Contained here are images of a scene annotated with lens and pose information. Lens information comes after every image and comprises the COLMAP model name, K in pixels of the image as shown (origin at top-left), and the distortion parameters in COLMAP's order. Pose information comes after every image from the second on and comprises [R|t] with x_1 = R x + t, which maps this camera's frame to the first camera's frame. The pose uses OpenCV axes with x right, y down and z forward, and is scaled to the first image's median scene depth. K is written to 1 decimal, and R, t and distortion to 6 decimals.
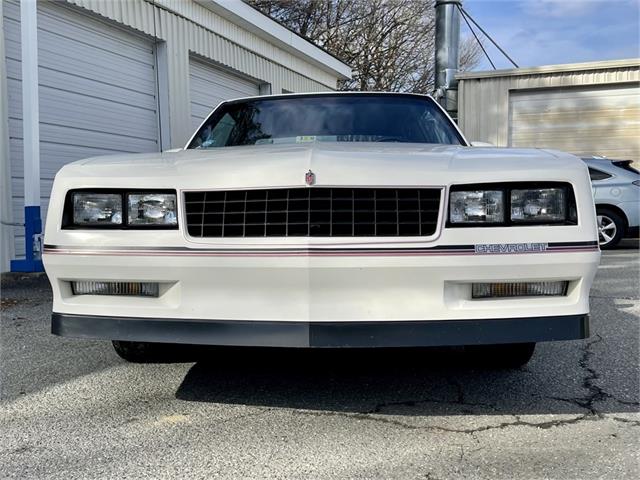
lens RADIAL K [[718.3, 0, 271.1], [0, 718.3, 242.1], [0, 0, 1]] dist [0.016118, -0.025797]
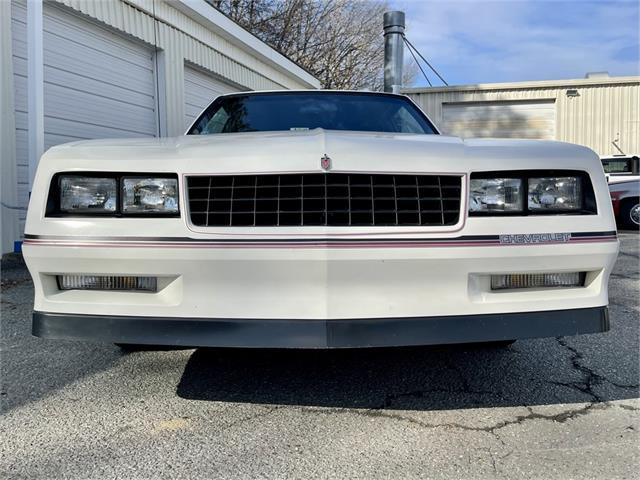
lens RADIAL K [[578.6, 0, 320.8], [0, 578.6, 211.4], [0, 0, 1]] dist [0.007550, 0.006508]
pose [[0.992509, 0.003804, 0.122110, -0.040553], [-0.001421, 0.999807, -0.019597, -0.010980], [-0.122161, 0.019277, 0.992323, 0.244691]]
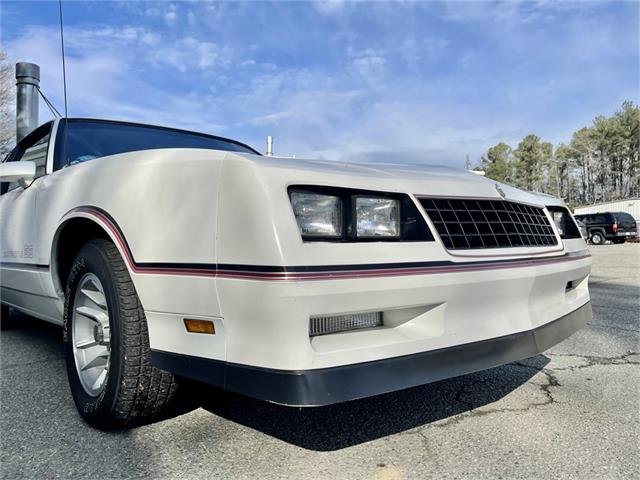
lens RADIAL K [[486.2, 0, 324.2], [0, 486.2, 240.2], [0, 0, 1]] dist [0.065450, -0.132459]
pose [[0.662369, 0.003114, 0.749171, -0.608697], [0.040919, 0.998348, -0.040328, -0.000594], [-0.748059, 0.057368, 0.661147, 0.682502]]
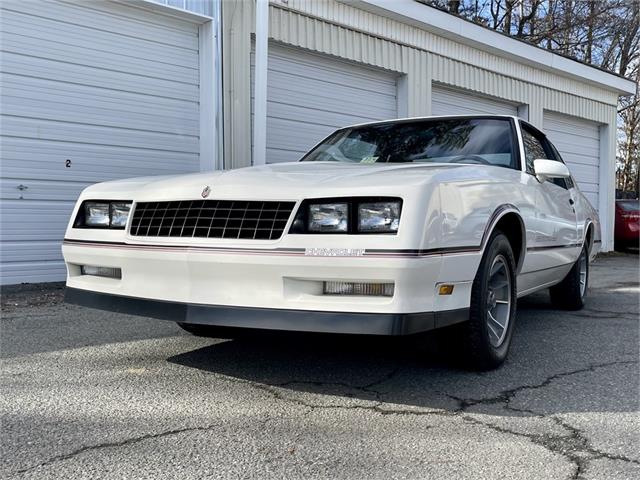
lens RADIAL K [[658.1, 0, 319.6], [0, 658.1, 218.5], [0, 0, 1]] dist [0.041223, -0.019374]
pose [[0.916209, 0.019413, -0.400229, 0.678341], [-0.039666, 0.998314, -0.042382, -0.000267], [0.398732, 0.054706, 0.915434, -0.006957]]
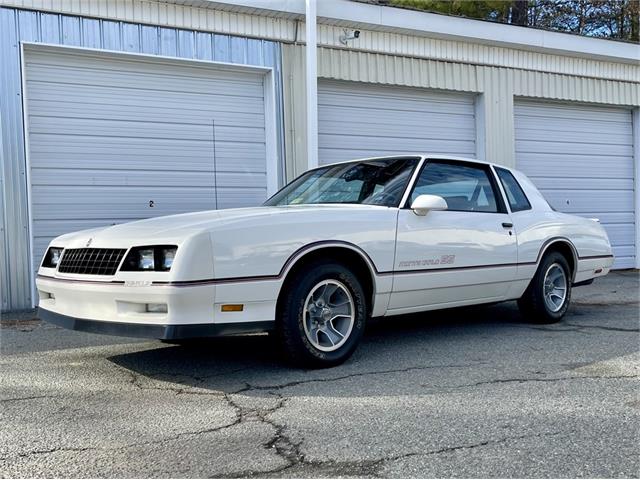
lens RADIAL K [[668.9, 0, 320.0], [0, 668.9, 240.0], [0, 0, 1]] dist [0.025237, 0.002474]
pose [[0.765382, -0.004574, -0.643560, 1.577038], [-0.012254, 0.999690, -0.021679, -0.062398], [0.643460, 0.024479, 0.765088, 0.023228]]
